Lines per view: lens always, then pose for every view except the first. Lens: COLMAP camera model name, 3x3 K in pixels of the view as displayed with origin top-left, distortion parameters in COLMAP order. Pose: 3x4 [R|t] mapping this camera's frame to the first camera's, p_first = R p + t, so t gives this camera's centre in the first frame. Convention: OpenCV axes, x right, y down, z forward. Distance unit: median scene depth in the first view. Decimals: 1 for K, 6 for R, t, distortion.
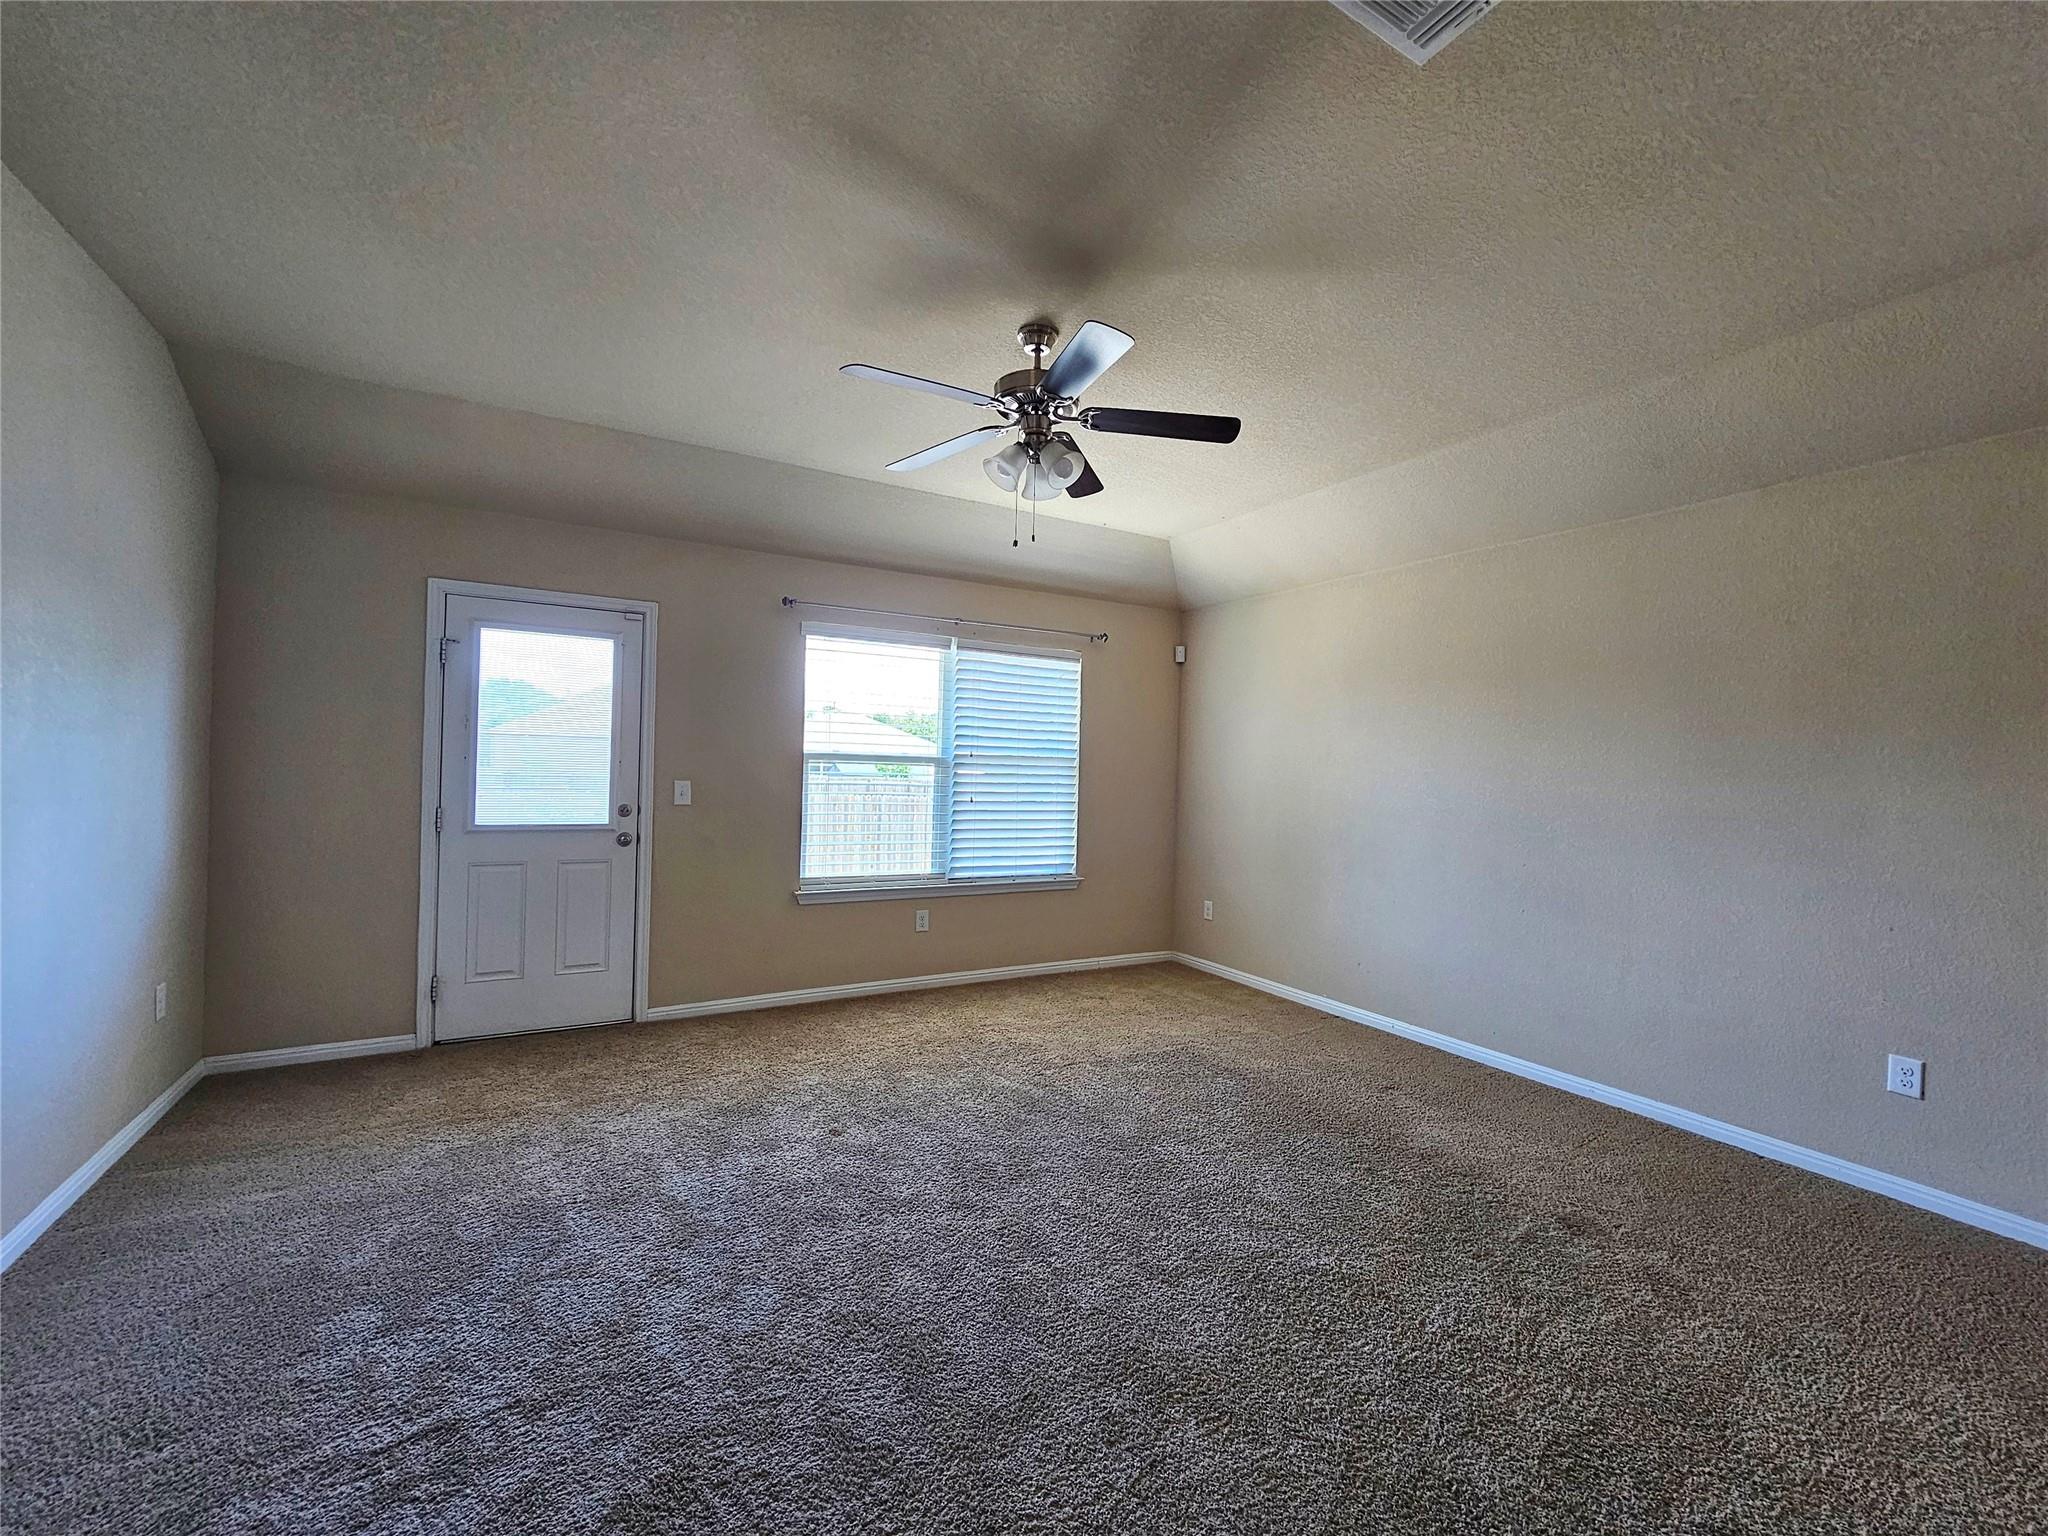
lens RADIAL K [[837.1, 0, 1024.0], [0, 837.1, 768.0], [0, 0, 1]] dist [0.001395, -0.005427]
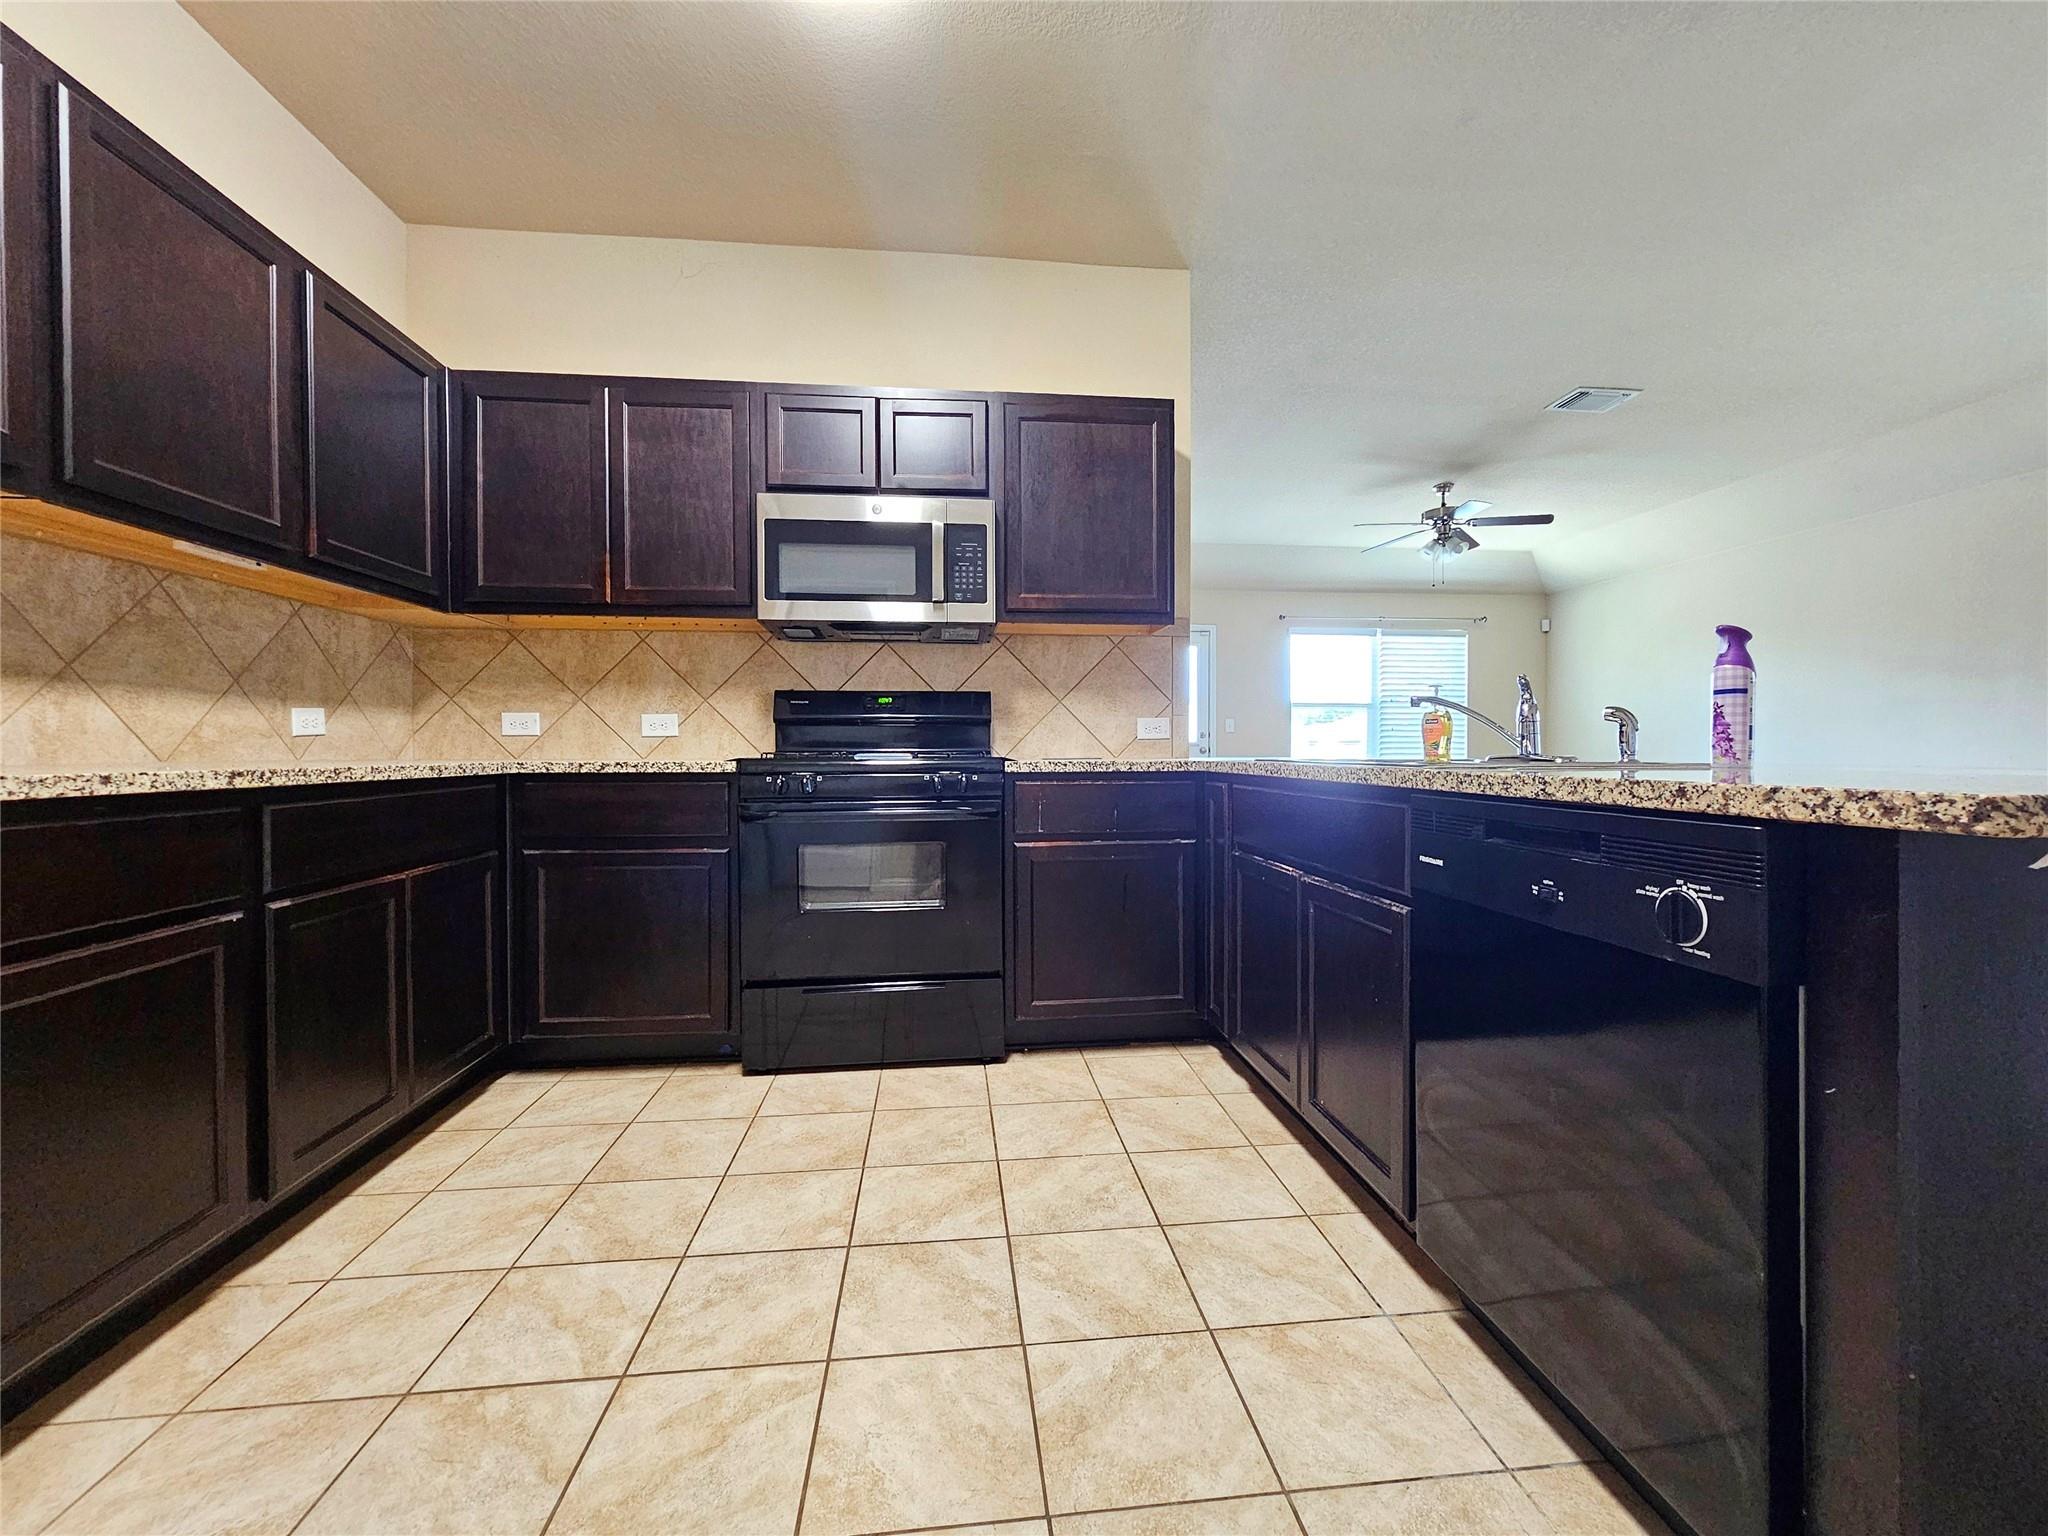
lens RADIAL K [[837.1, 0, 1024.0], [0, 837.1, 768.0], [0, 0, 1]] dist [0.001395, -0.005427]
pose [[0.914544, -0.023292, -0.403816, -0.085864], [0.026692, 0.999640, 0.002792, 0.122886], [0.403606, -0.013332, 0.914836, -1.038183]]
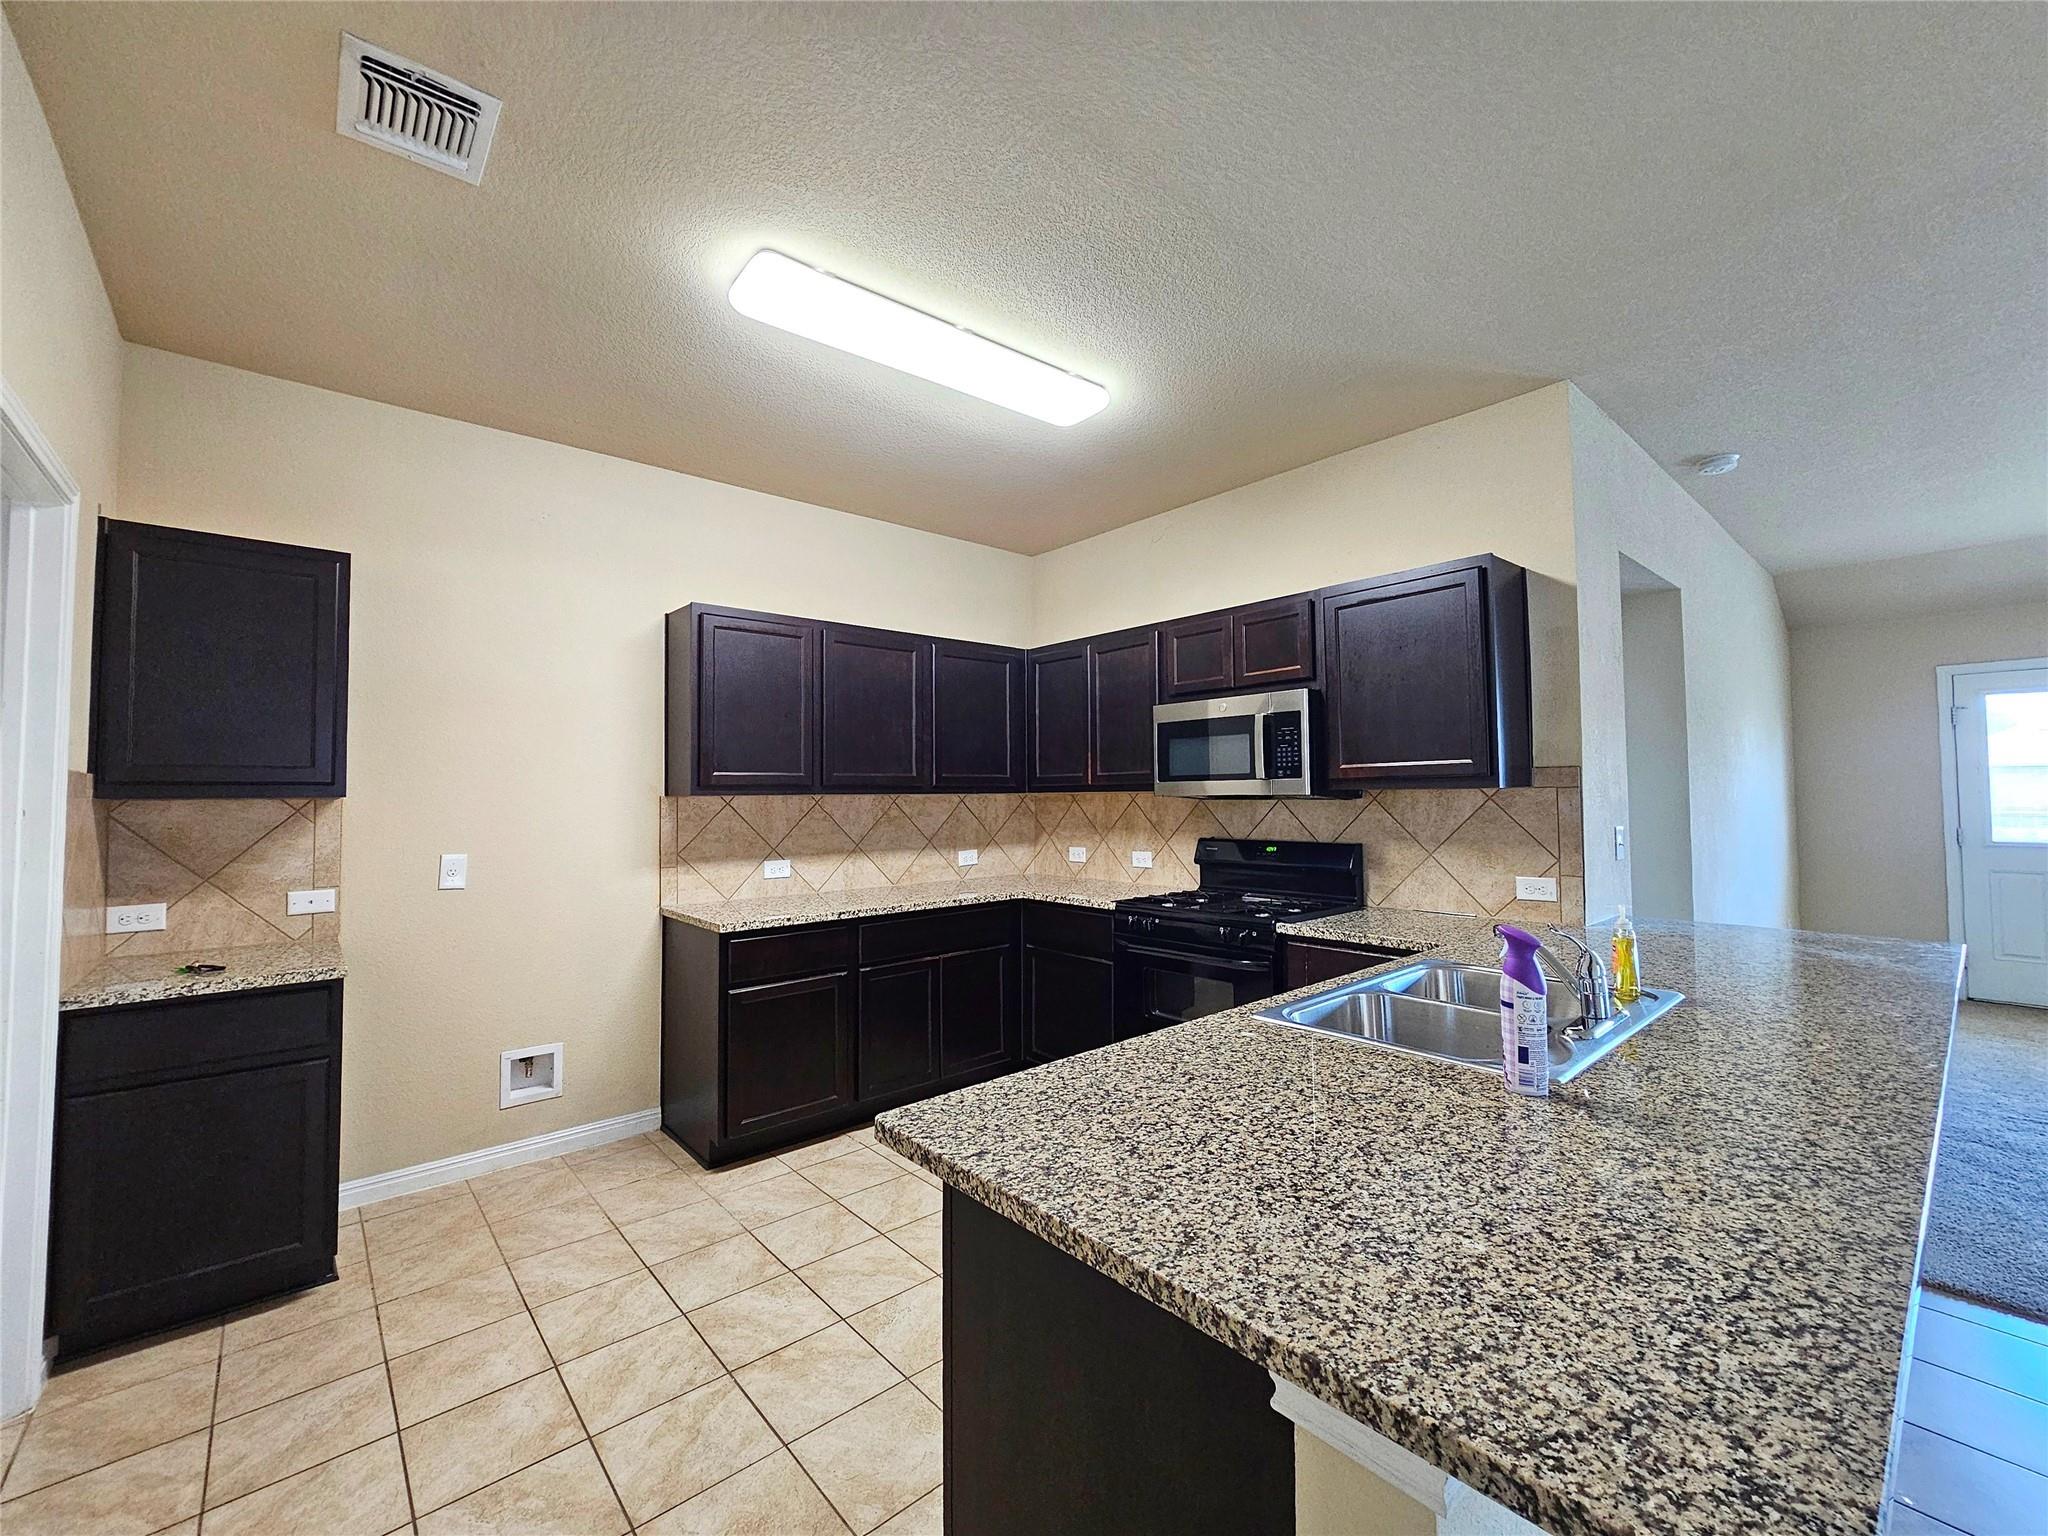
lens RADIAL K [[837.1, 0, 1024.0], [0, 837.1, 768.0], [0, 0, 1]] dist [0.001395, -0.005427]
pose [[0.191223, -0.066248, -0.979308, 0.374117], [0.011542, 0.997803, -0.065245, 0.020139], [0.981479, 0.001173, 0.191568, -0.812598]]
